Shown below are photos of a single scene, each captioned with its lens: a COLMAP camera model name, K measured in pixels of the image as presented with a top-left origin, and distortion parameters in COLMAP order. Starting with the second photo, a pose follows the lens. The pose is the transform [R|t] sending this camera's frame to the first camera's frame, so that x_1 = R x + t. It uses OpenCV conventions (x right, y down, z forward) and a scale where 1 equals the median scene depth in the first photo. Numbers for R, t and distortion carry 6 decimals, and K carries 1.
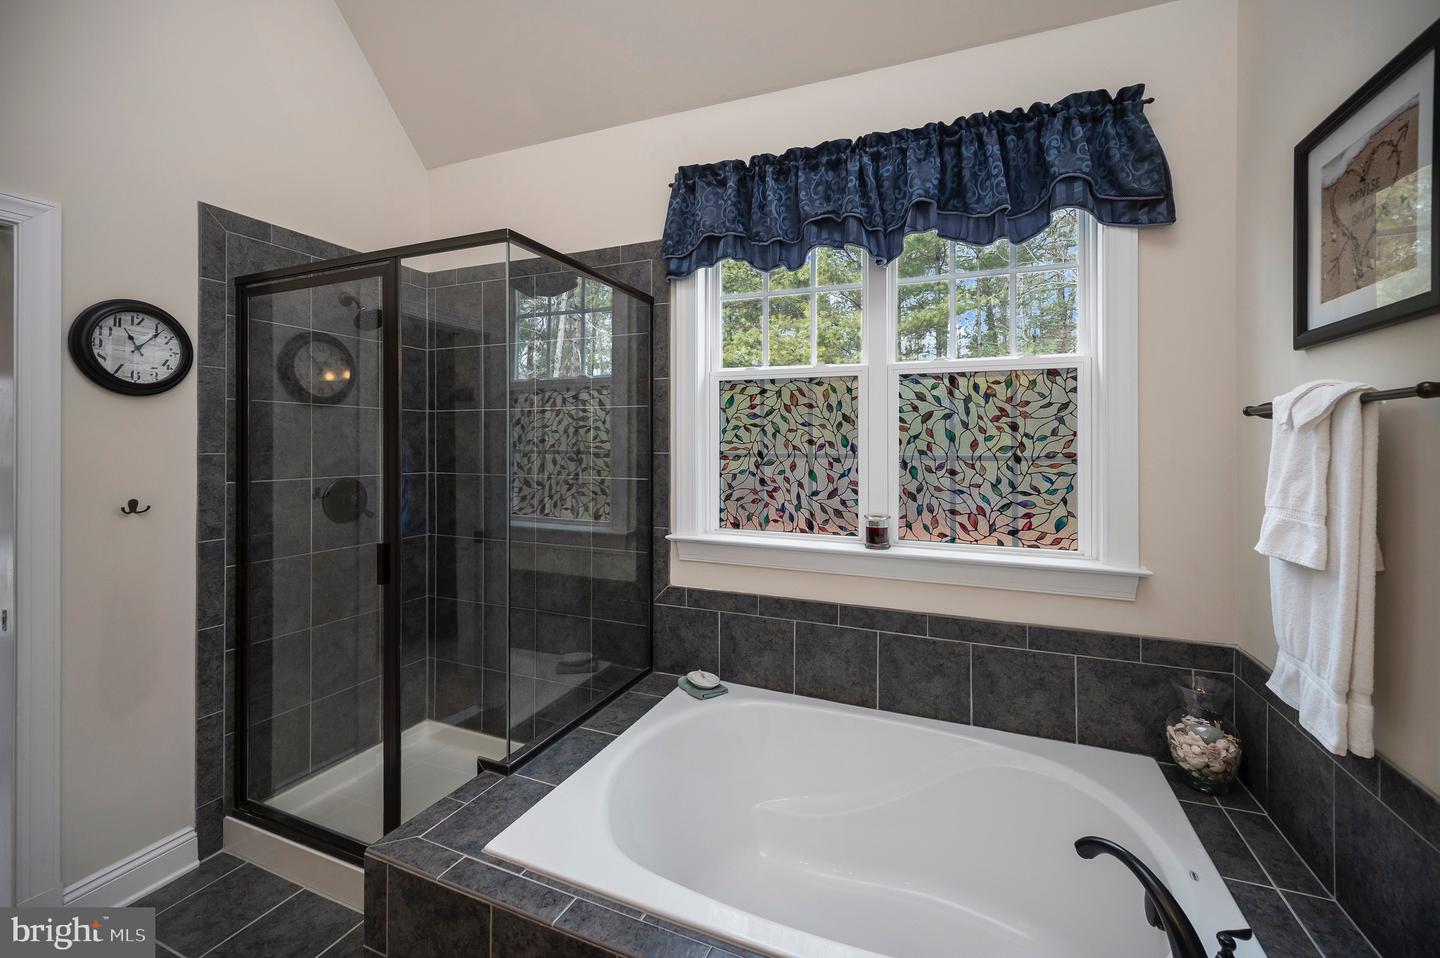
lens RADIAL K [[597.5, 0, 729.6], [0, 597.5, 439.0], [0, 0, 1]] dist [-0.000689, -0.000762]
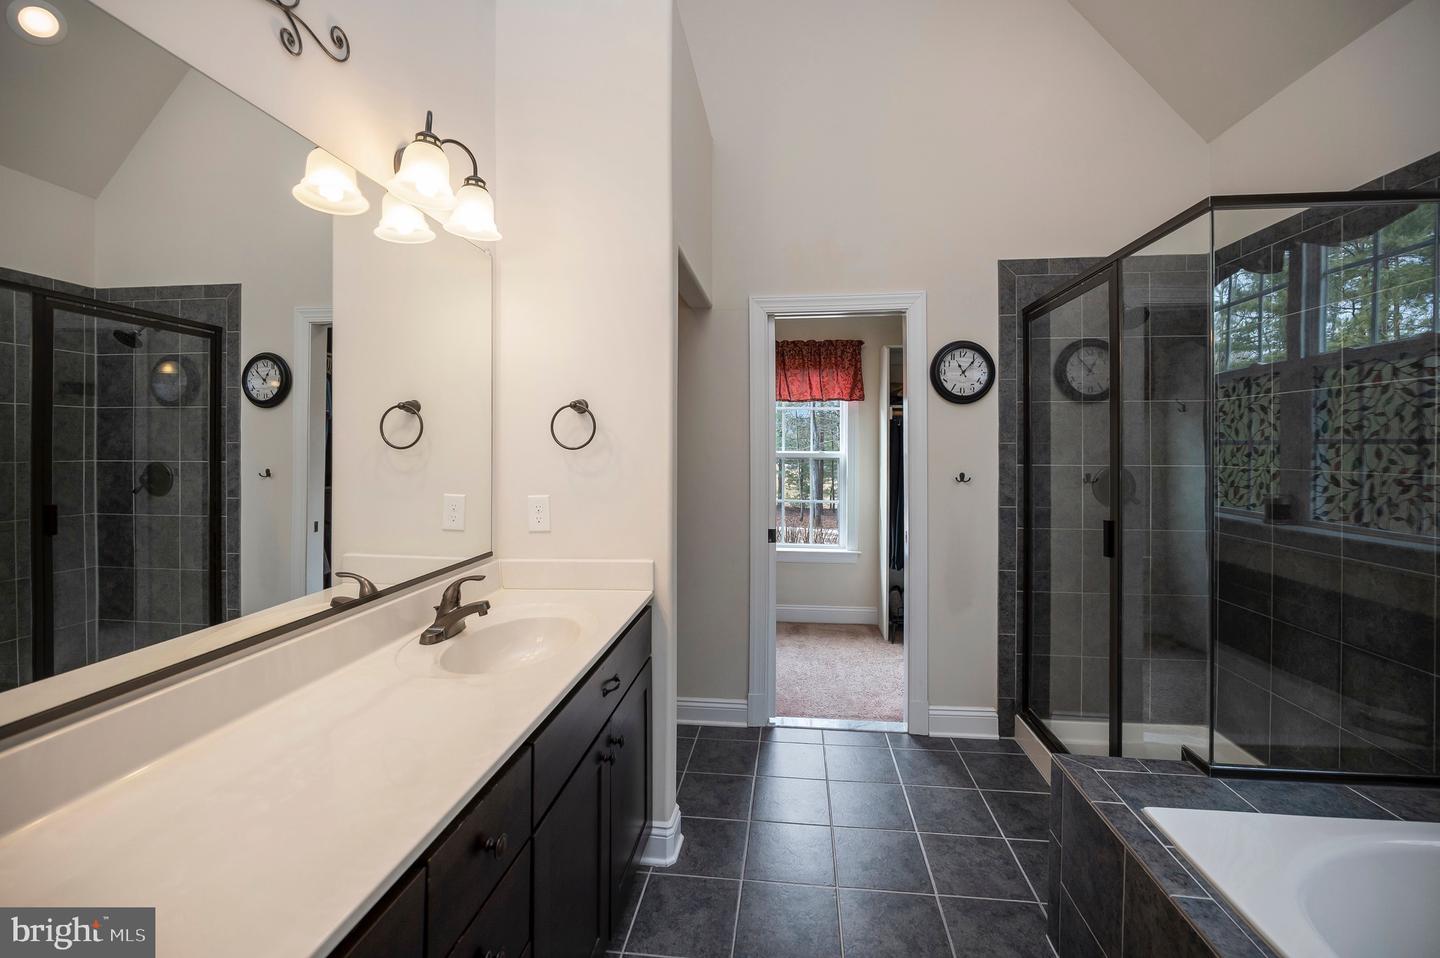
lens RADIAL K [[597.5, 0, 729.6], [0, 597.5, 439.0], [0, 0, 1]] dist [-0.000689, -0.000762]
pose [[0.288180, -0.016584, -0.957433, 0.236483], [0.008815, 0.999854, -0.014665, 0.028166], [0.957536, -0.004213, 0.288284, 0.003533]]
